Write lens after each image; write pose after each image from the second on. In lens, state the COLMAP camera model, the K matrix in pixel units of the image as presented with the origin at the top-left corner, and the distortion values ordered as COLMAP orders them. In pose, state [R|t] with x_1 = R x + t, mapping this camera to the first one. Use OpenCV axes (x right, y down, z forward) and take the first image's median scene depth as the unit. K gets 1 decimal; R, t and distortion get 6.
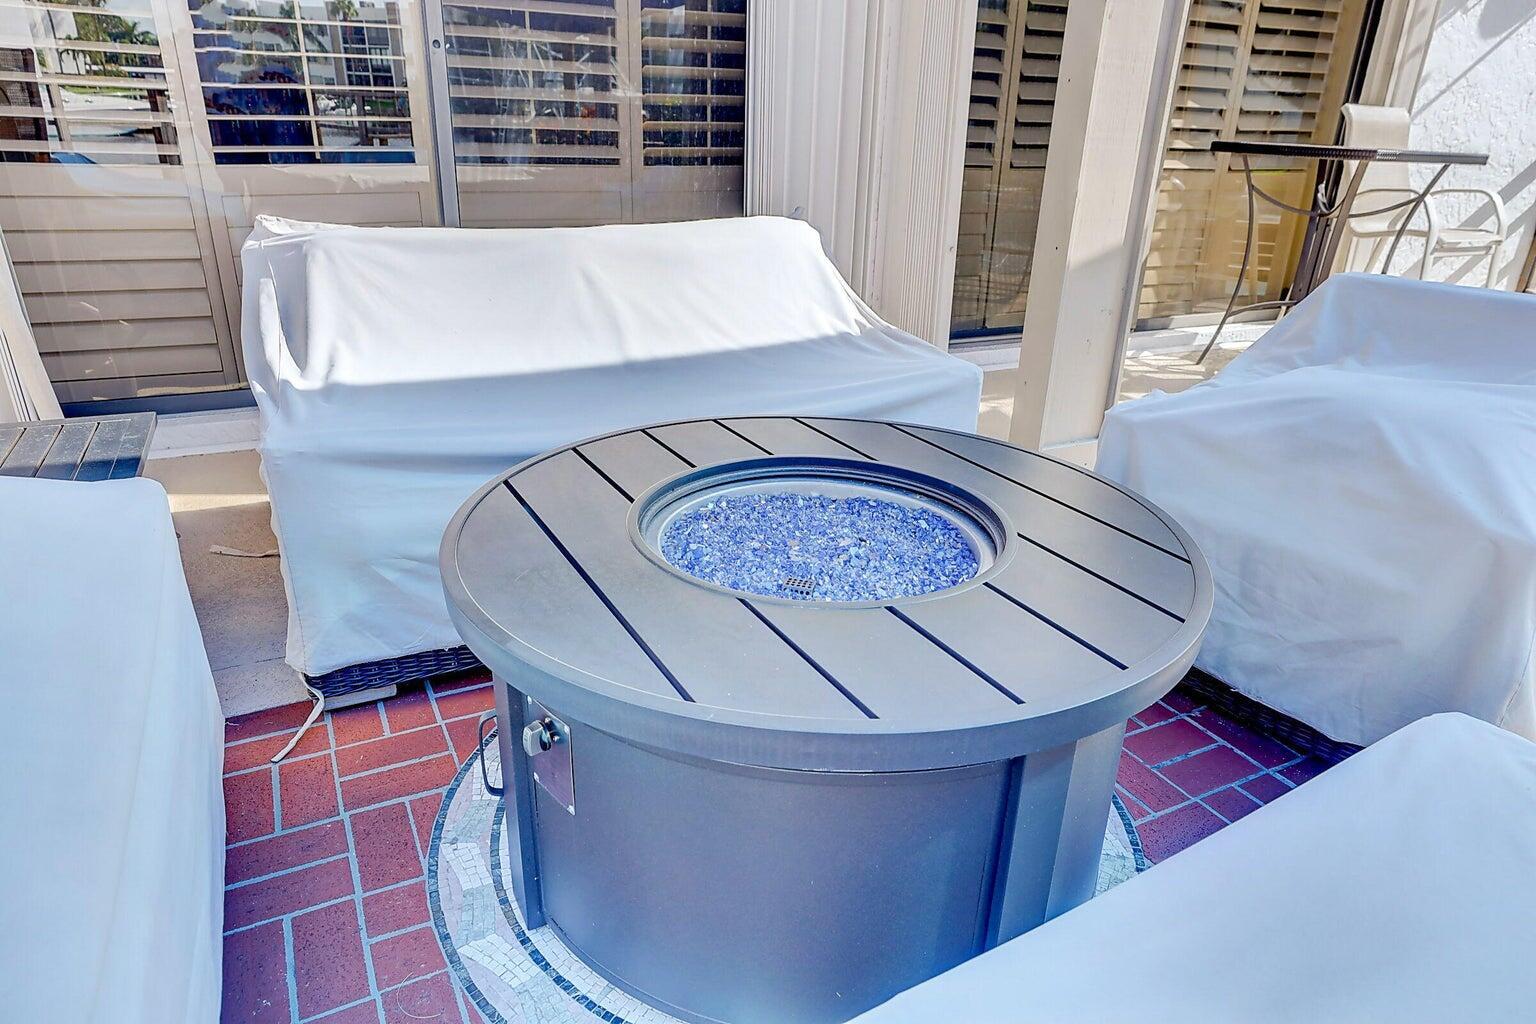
lens RADIAL K [[984.6, 0, 709.4], [0, 984.6, 513.9], [0, 0, 1]] dist [-0.027058, 0.038807]
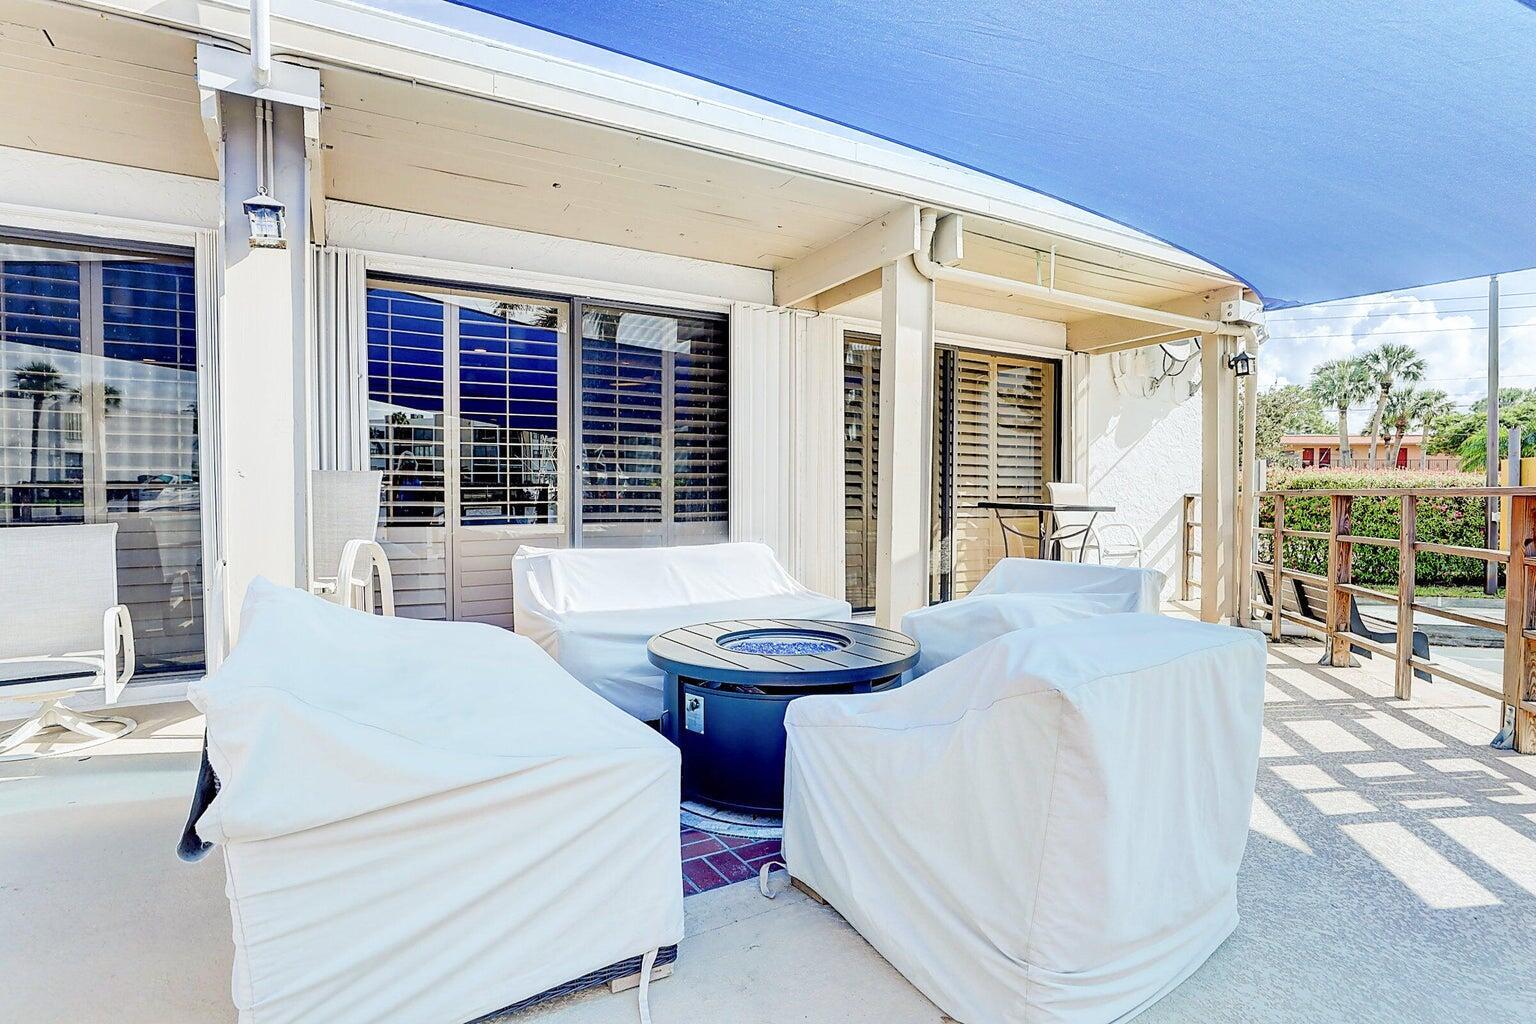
lens RADIAL K [[801.8, 0, 768.0], [0, 801.8, 512.0], [0, 0, 1]] dist [0.000164, 0.000044]
pose [[0.993144, -0.022501, 0.114714, -0.060064], [0.061016, 0.936802, -0.344498, 0.148769], [-0.099713, 0.349135, 0.931752, -0.405548]]
